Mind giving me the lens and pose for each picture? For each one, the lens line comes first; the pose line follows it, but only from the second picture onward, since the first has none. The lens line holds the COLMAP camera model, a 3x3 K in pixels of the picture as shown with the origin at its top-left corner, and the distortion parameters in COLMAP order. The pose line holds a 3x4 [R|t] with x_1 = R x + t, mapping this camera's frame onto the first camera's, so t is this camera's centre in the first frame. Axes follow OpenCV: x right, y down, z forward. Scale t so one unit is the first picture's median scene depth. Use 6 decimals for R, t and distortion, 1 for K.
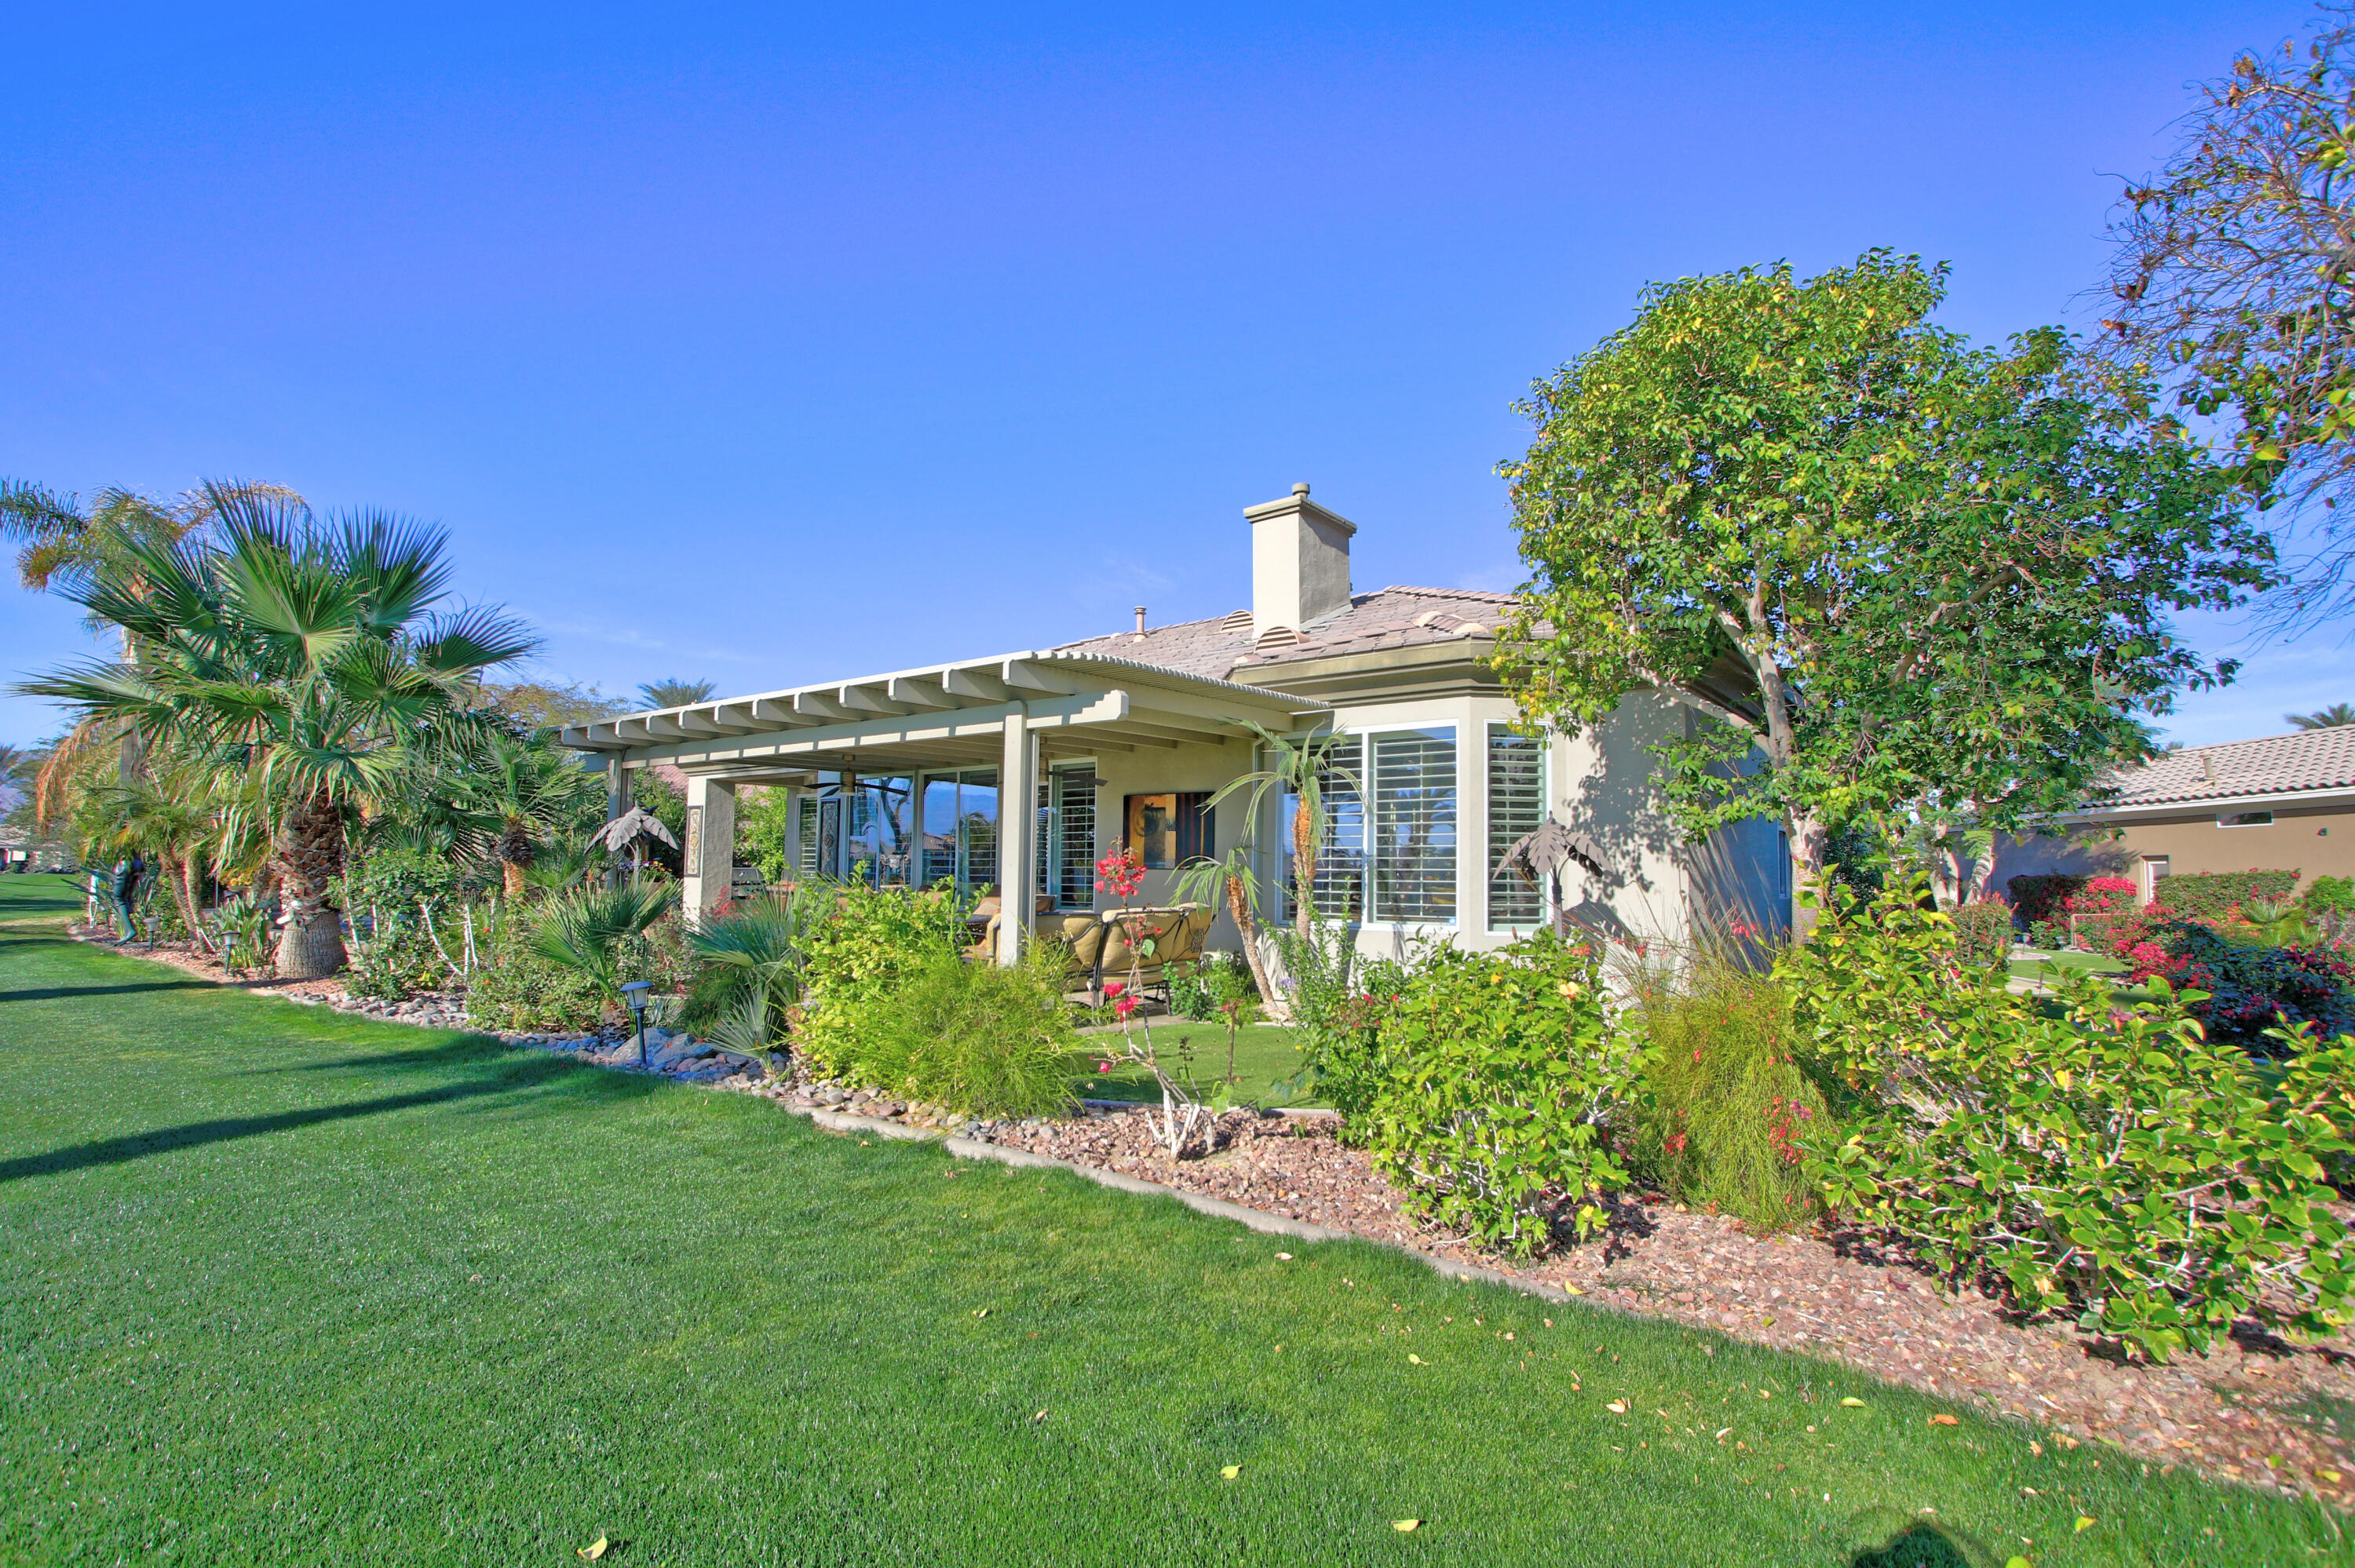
lens RADIAL K [[1101.7, 0, 1167.3], [0, 1101.7, 792.2], [0, 0, 1]] dist [-0.020879, 0.003935]
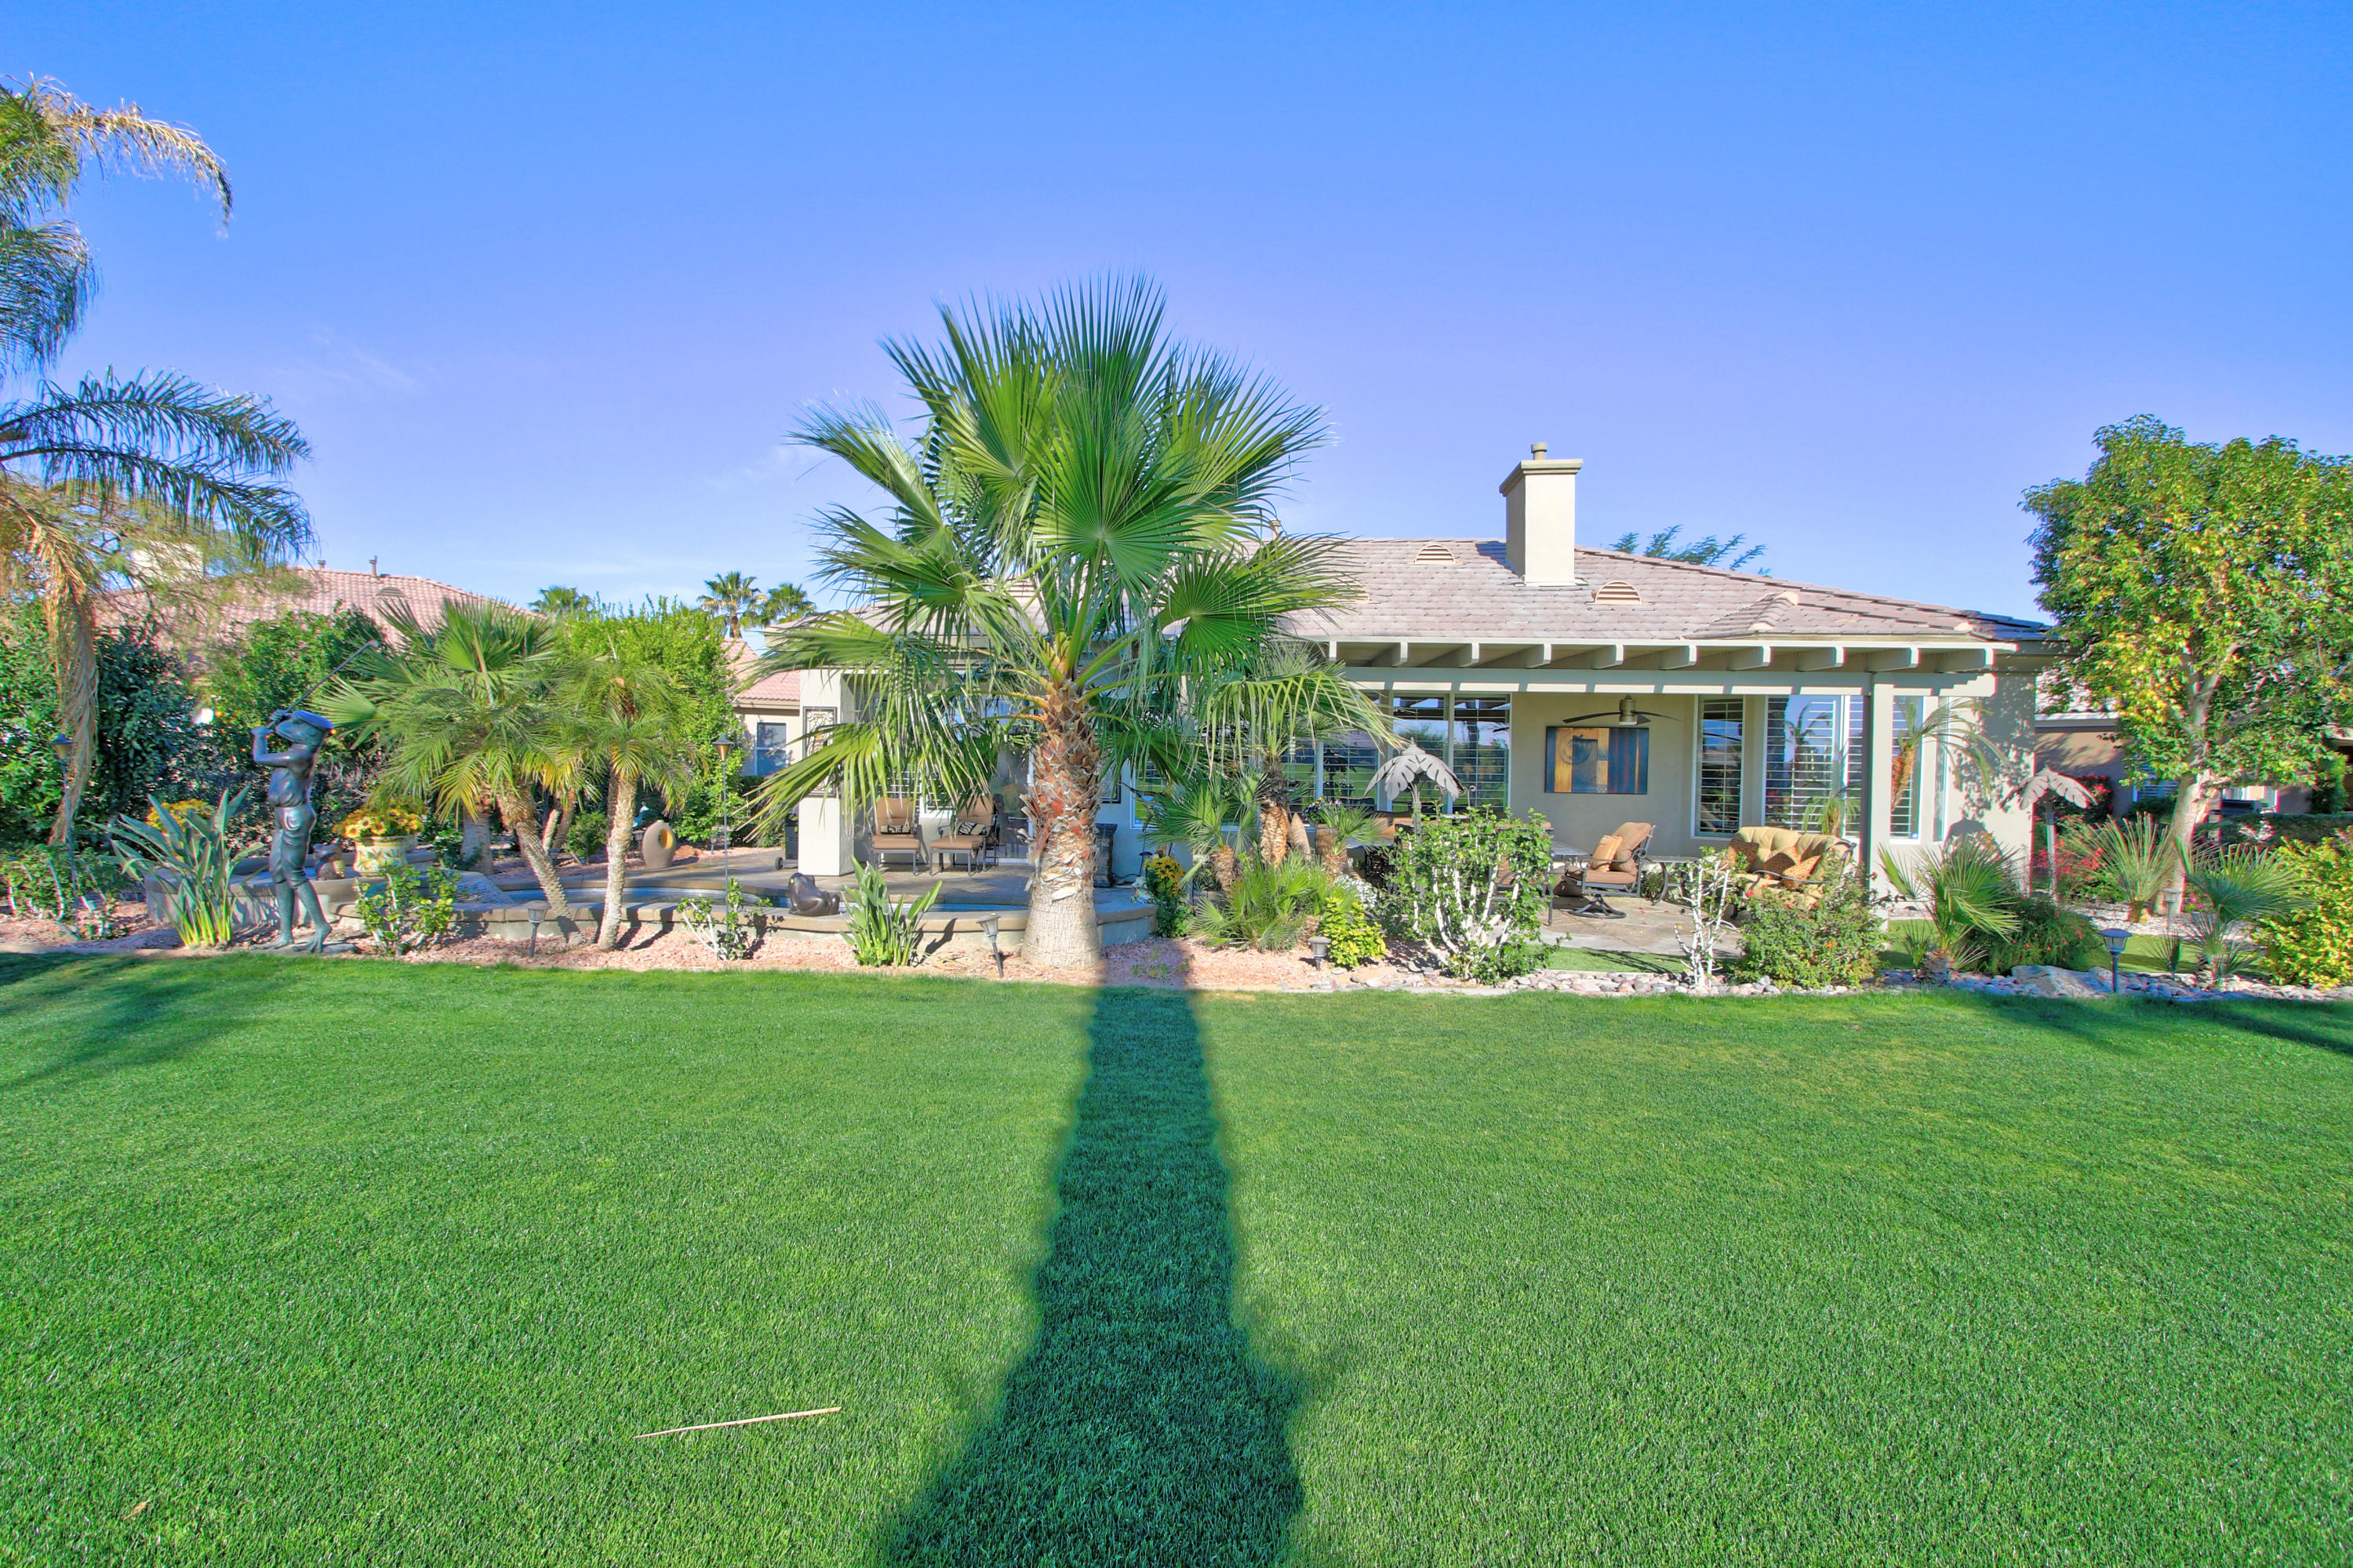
lens RADIAL K [[1101.0, 0, 1166.3], [0, 1101.0, 792.2], [0, 0, 1]] dist [-0.020879, 0.003935]
pose [[0.802550, -0.020477, 0.596233, -1.033729], [-0.049303, 0.993716, 0.100492, -0.023663], [-0.594544, -0.110046, 0.796497, 0.360598]]
